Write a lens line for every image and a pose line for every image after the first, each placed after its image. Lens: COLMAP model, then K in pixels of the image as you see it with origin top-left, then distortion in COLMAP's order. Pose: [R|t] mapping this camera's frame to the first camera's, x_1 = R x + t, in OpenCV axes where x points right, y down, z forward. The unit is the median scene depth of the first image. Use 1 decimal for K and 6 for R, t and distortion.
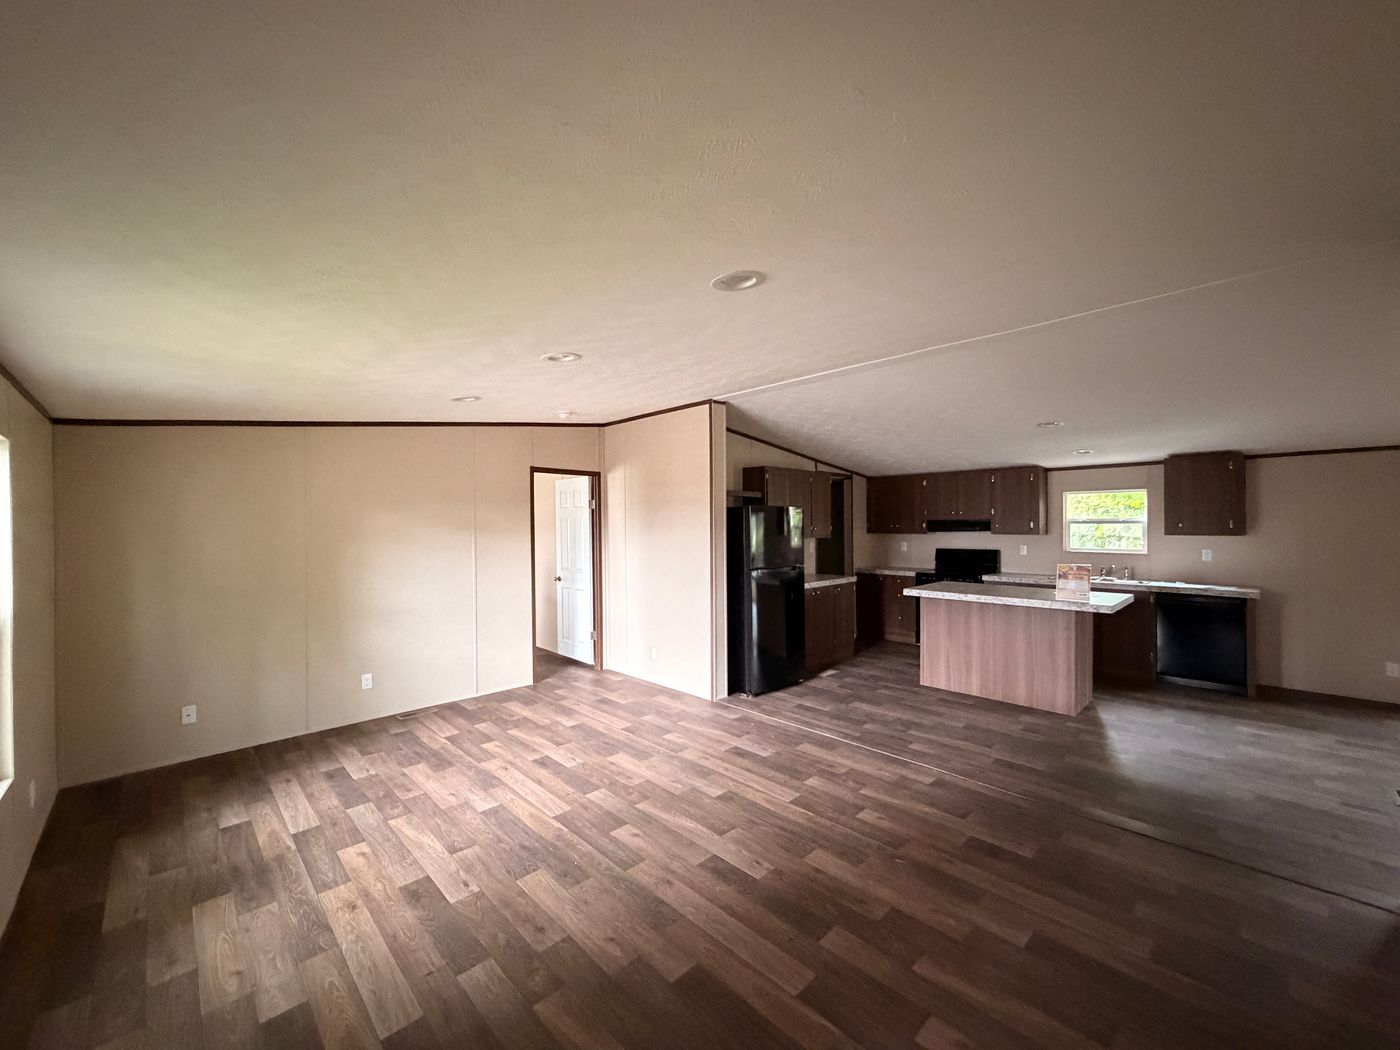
lens RADIAL K [[556.0, 0, 689.3], [0, 556.0, 521.4], [0, 0, 1]] dist [0.011023, -0.000416]
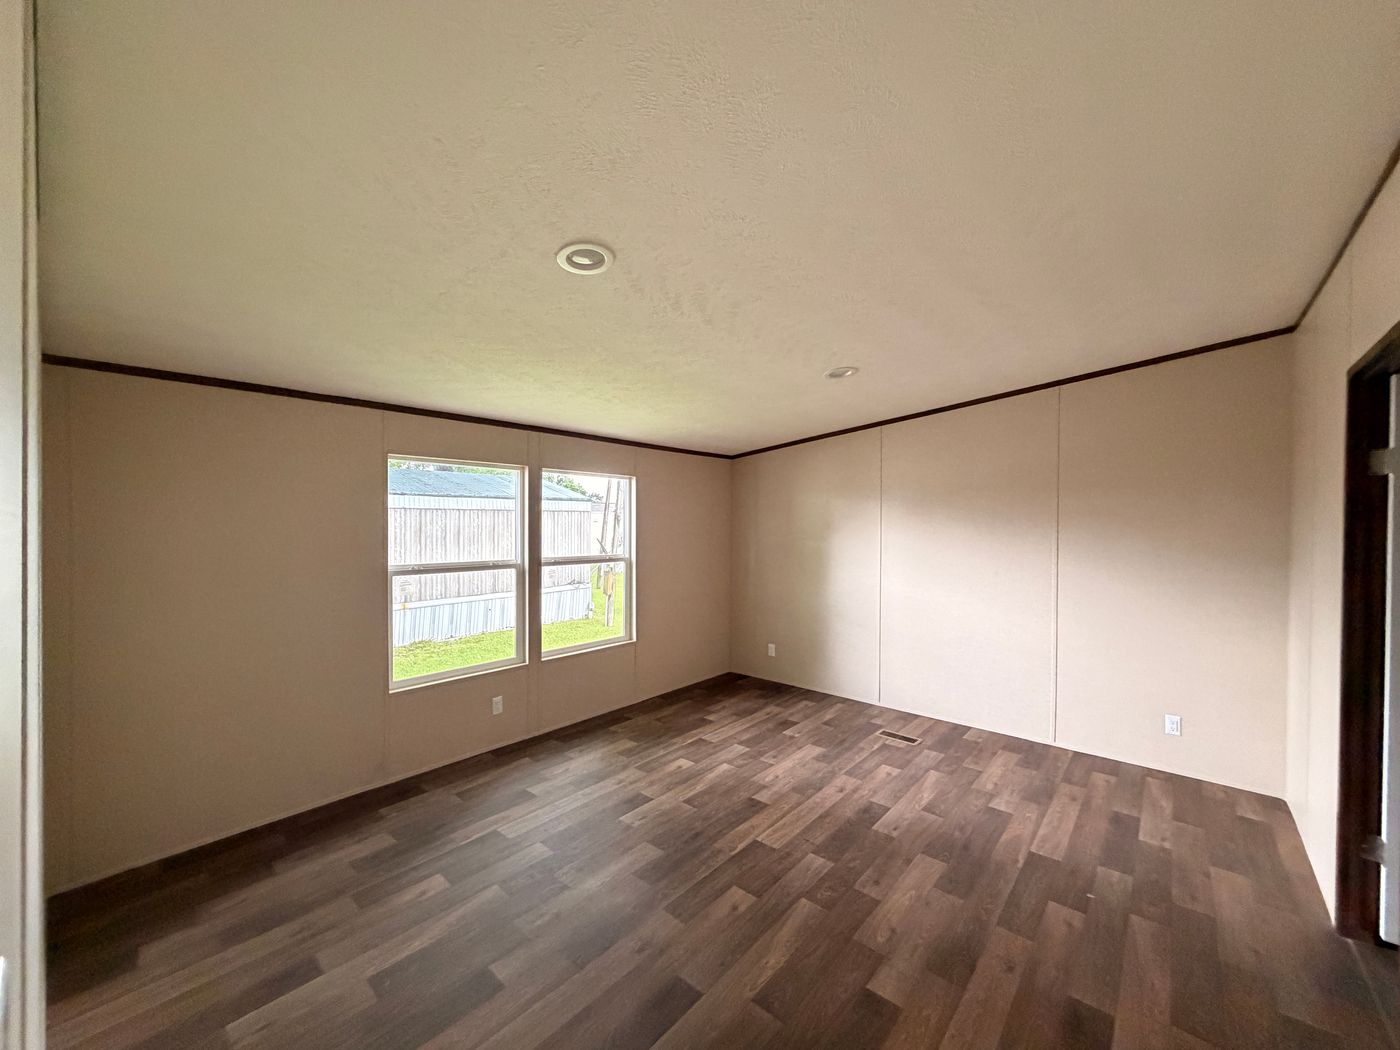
lens RADIAL K [[556.0, 0, 699.9], [0, 556.0, 529.4], [0, 0, 1]] dist [0.011023, -0.000416]
pose [[0.104059, 0.022366, -0.994320, 0.635295], [0.000219, 0.999747, 0.022511, 0.003242], [0.994571, -0.002561, 0.104028, 0.813922]]
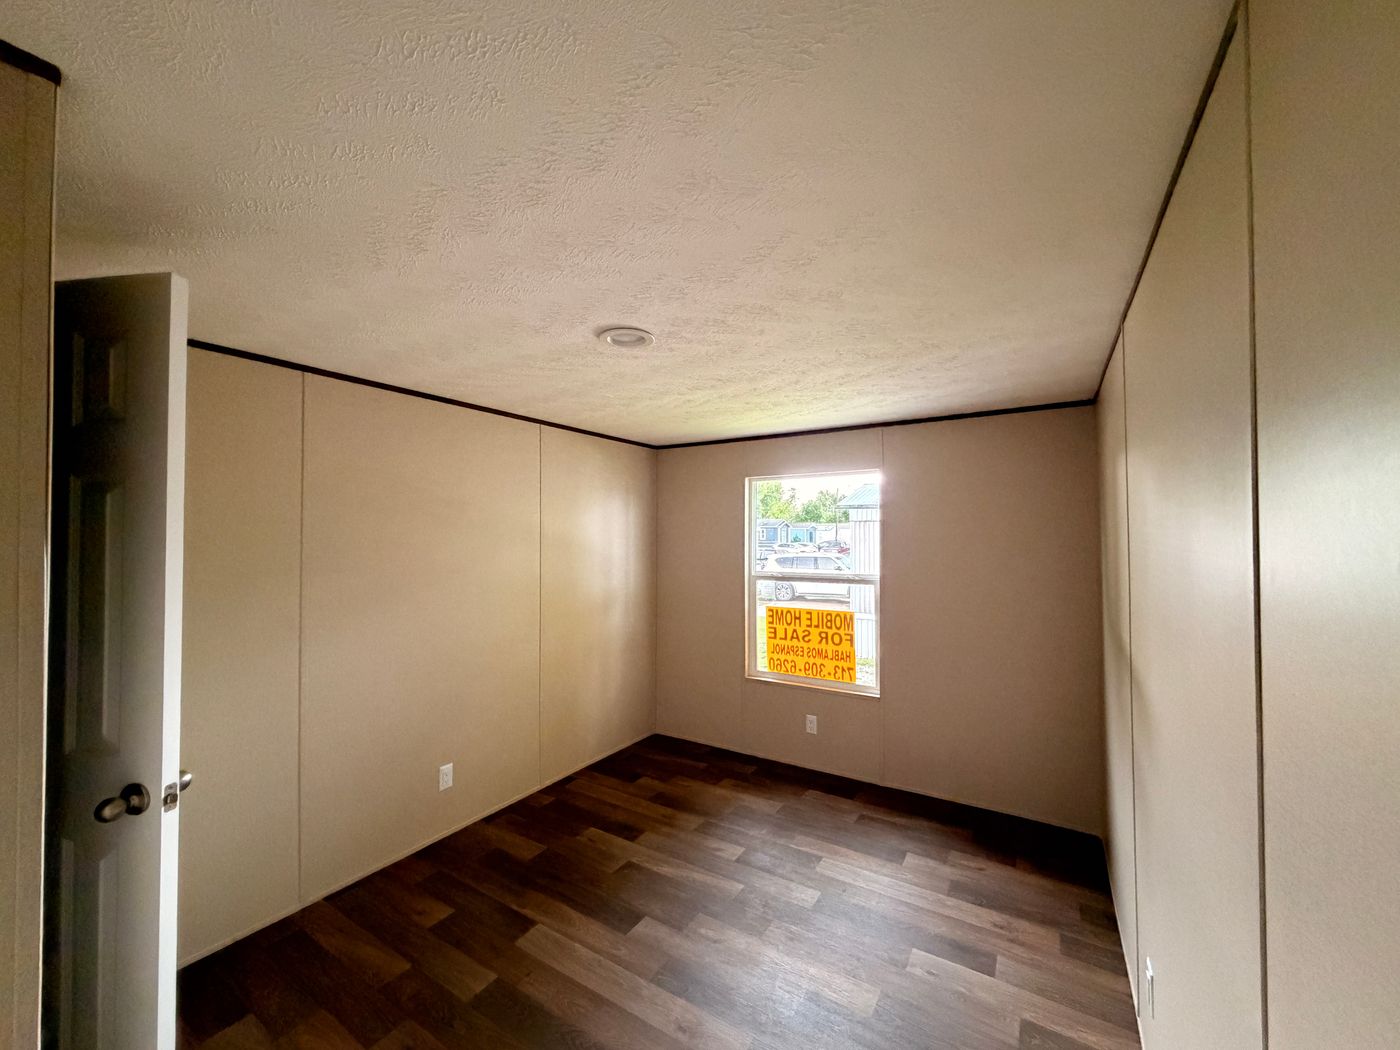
lens RADIAL K [[556.0, 0, 710.9], [0, 556.0, 529.9], [0, 0, 1]] dist [0.011023, -0.000416]
pose [[-0.971858, 0.018509, -0.234838, -0.303628], [0.024690, 0.999421, -0.023407, 0.028632], [0.234269, -0.028546, -0.971753, 1.787281]]
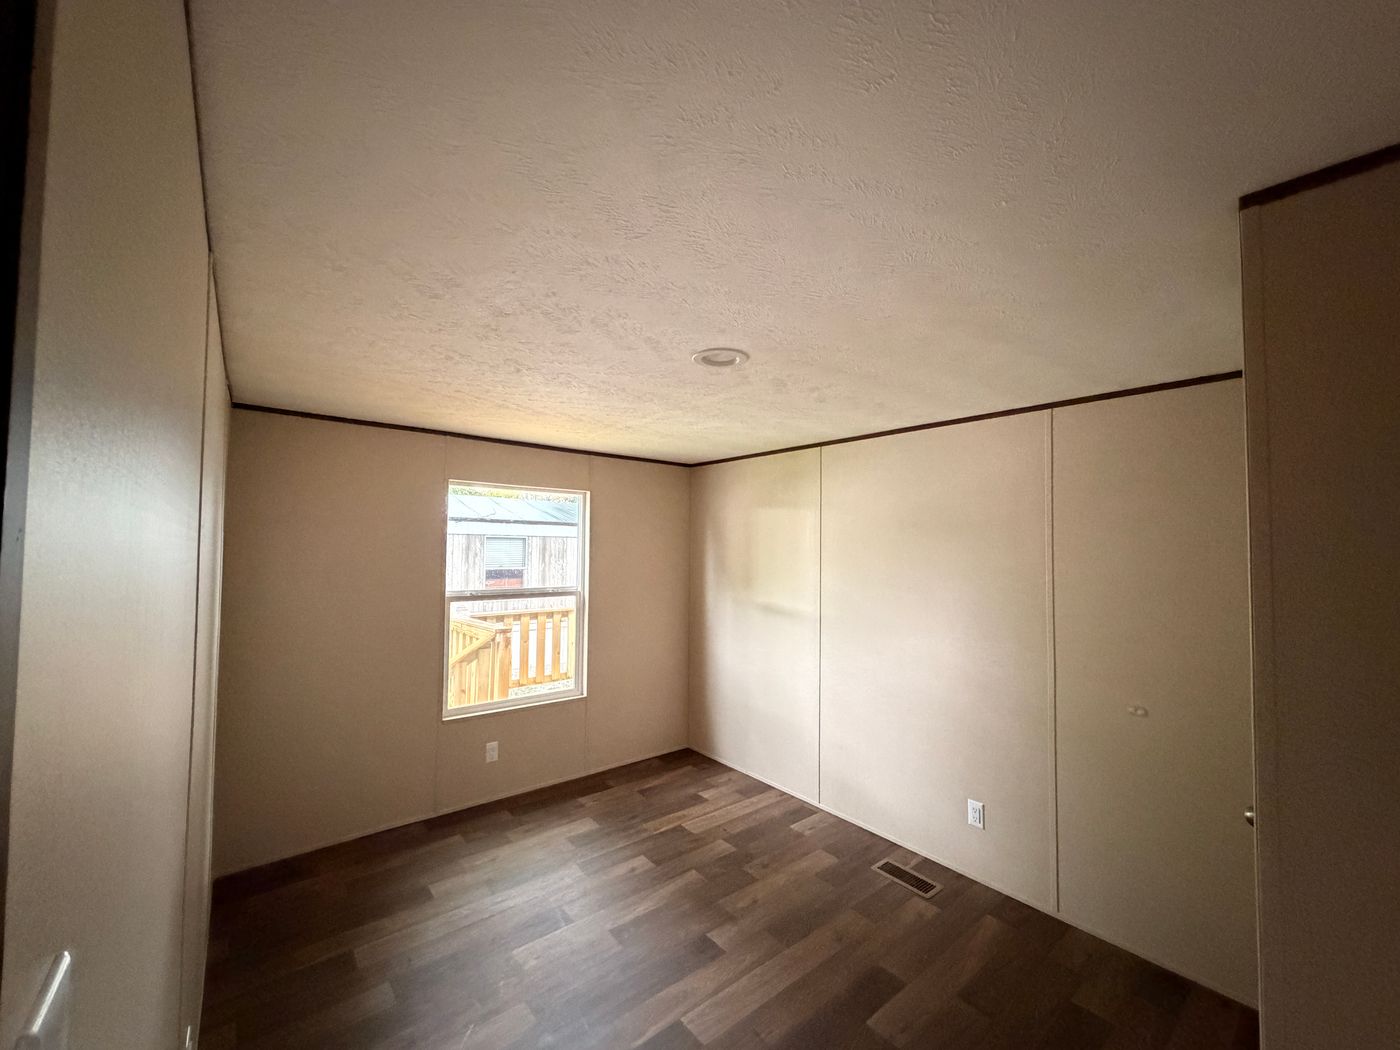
lens RADIAL K [[556.0, 0, 699.8], [0, 556.0, 513.8], [0, 0, 1]] dist [0.011023, -0.000416]
pose [[-0.074241, -0.056088, -0.995662, 0.393750], [-0.005914, 0.998424, -0.055803, 0.009117], [0.997223, 0.001745, -0.074456, 1.063871]]
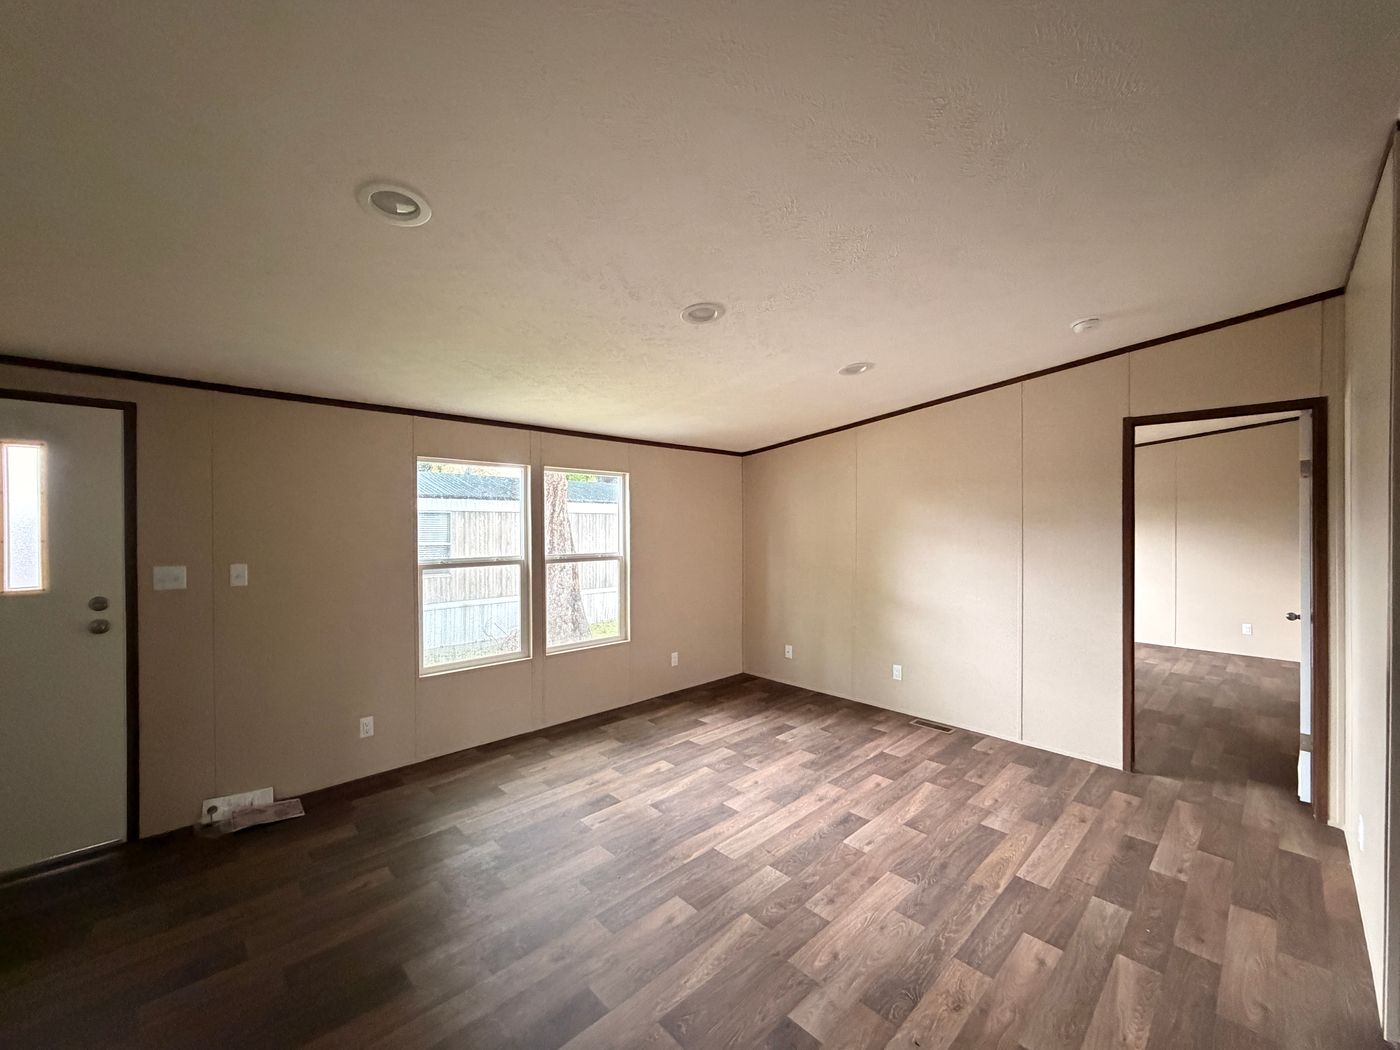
lens RADIAL K [[556.0, 0, 700.2], [0, 556.0, 524.0], [0, 0, 1]] dist [0.011023, -0.000416]
pose [[0.009419, 0.008403, -0.999920, 0.612107], [0.006253, 0.999945, 0.008462, 0.019442], [0.999936, -0.006332, 0.009366, 0.969838]]
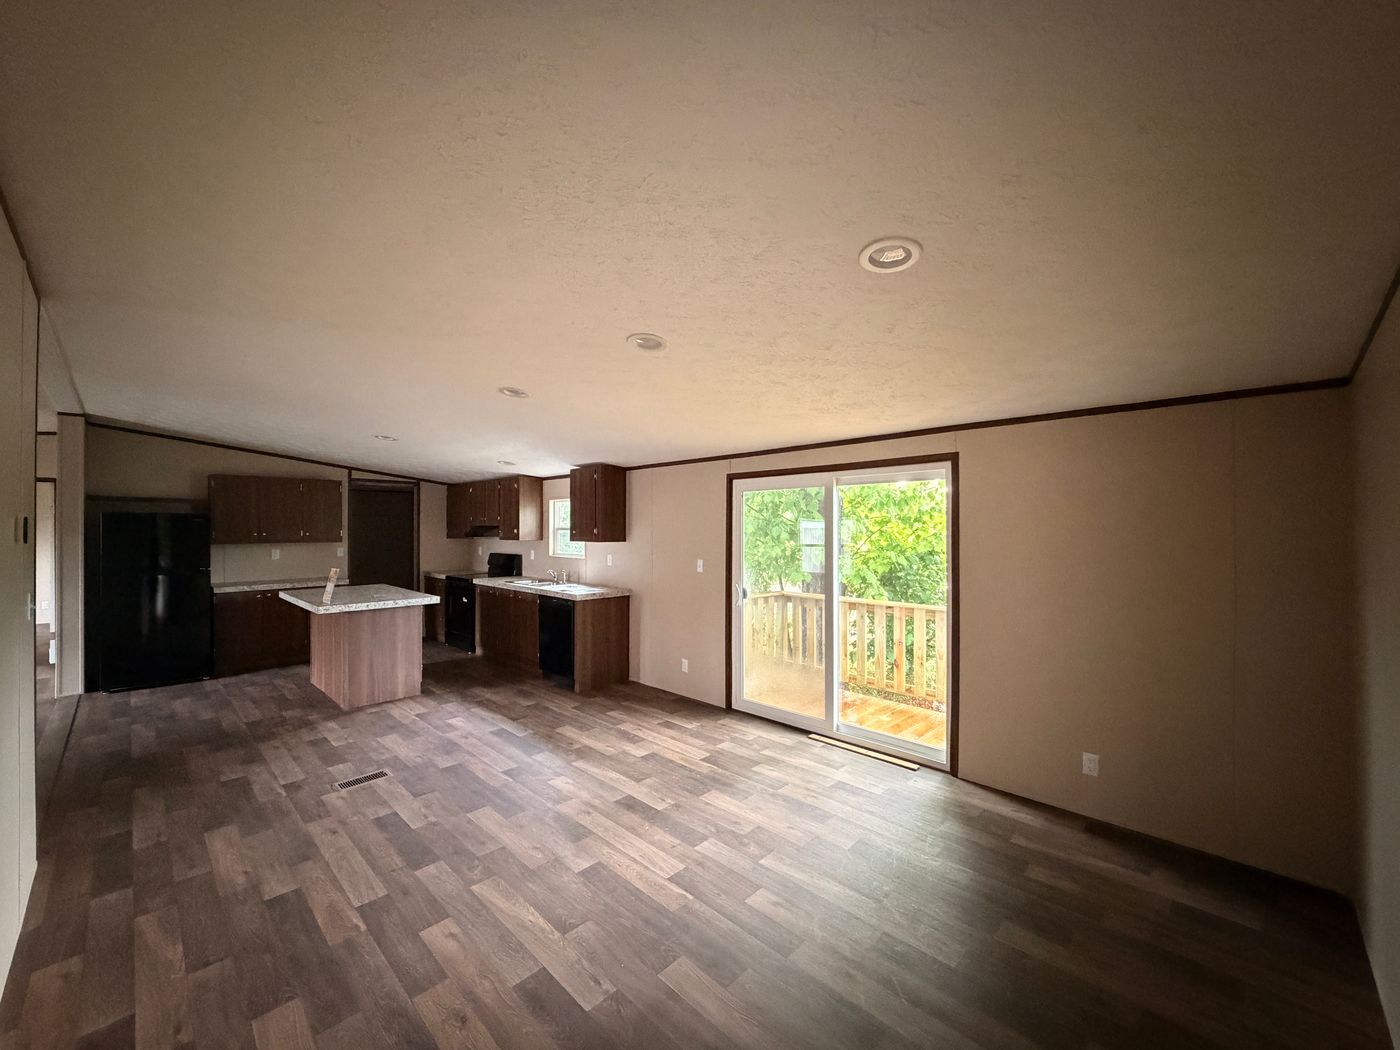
lens RADIAL K [[556.0, 0, 688.5], [0, 556.0, 496.5], [0, 0, 1]] dist [0.011023, -0.000416]
pose [[0.999693, 0.001455, 0.024749, -0.233689], [-0.000159, 0.998632, -0.052284, 0.001001], [-0.024792, 0.052264, 0.998326, 0.132318]]
